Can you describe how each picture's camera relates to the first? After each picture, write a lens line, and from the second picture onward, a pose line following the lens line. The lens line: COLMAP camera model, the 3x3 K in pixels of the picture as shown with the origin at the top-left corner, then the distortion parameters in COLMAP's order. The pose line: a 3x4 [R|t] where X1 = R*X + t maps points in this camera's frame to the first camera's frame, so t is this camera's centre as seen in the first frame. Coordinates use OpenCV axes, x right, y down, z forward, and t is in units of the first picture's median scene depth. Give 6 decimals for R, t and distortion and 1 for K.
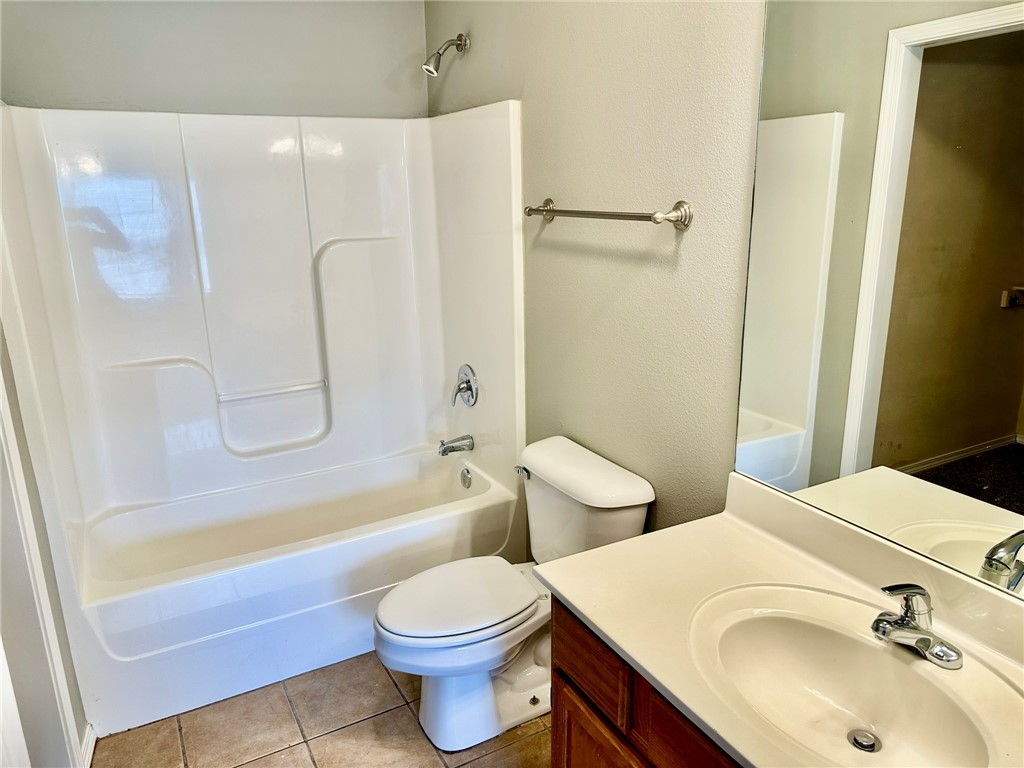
lens RADIAL K [[718.6, 0, 517.2], [0, 718.6, 390.3], [0, 0, 1]] dist [0.049675, -0.055202]
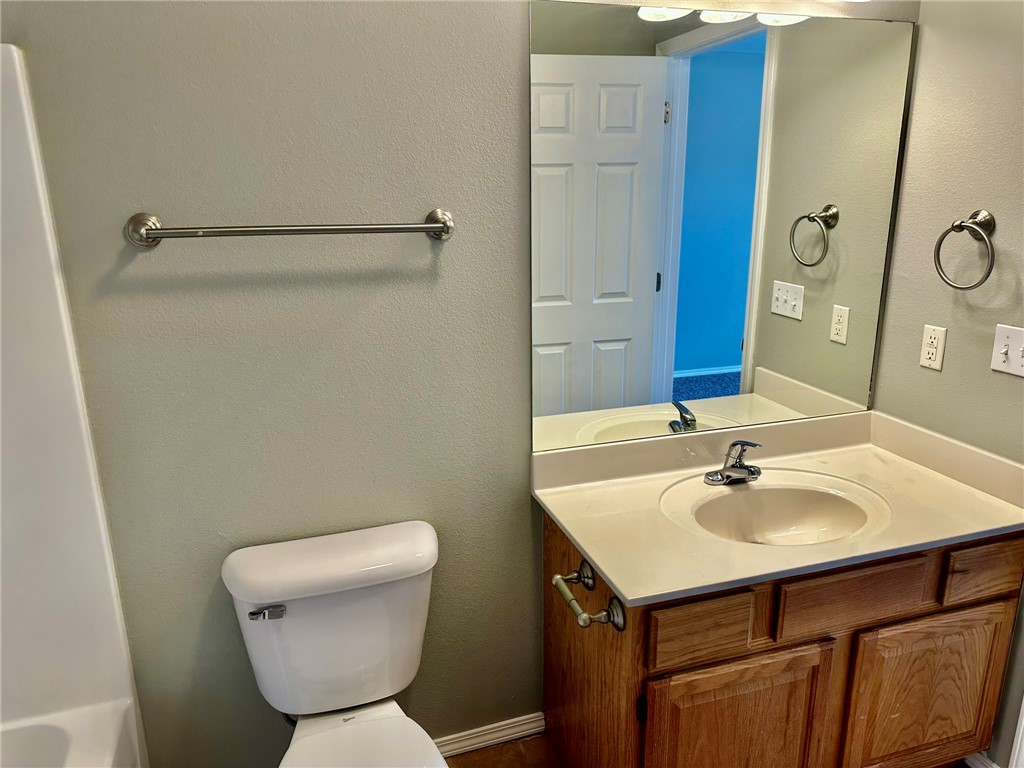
lens RADIAL K [[718.6, 0, 519.9], [0, 718.6, 392.8], [0, 0, 1]] dist [0.049675, -0.055202]
pose [[0.179608, -0.277405, 0.943815, -0.534728], [0.269620, 0.936560, 0.223964, -0.169167], [-0.946069, 0.214245, 0.243007, 0.558387]]
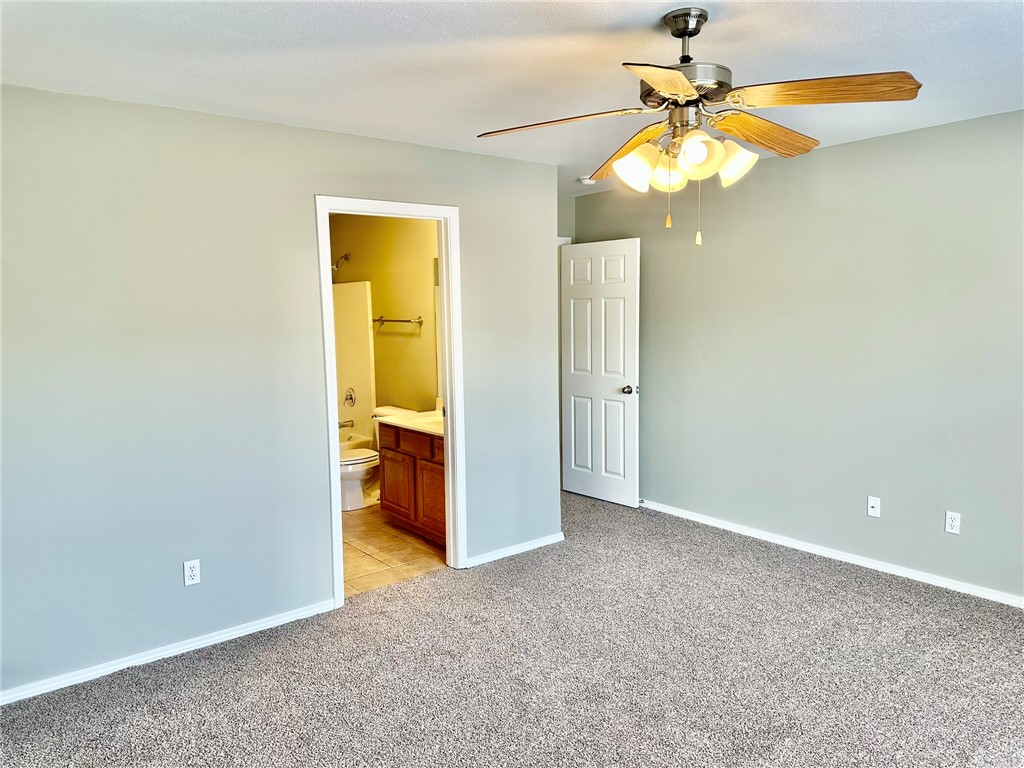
lens RADIAL K [[718.6, 0, 506.8], [0, 718.6, 380.6], [0, 0, 1]] dist [0.049675, -0.055202]
pose [[0.985157, -0.025583, 0.169739, 0.041298], [0.053240, 0.985607, -0.160451, 0.435652], [-0.163191, 0.167106, 0.972340, -1.677785]]
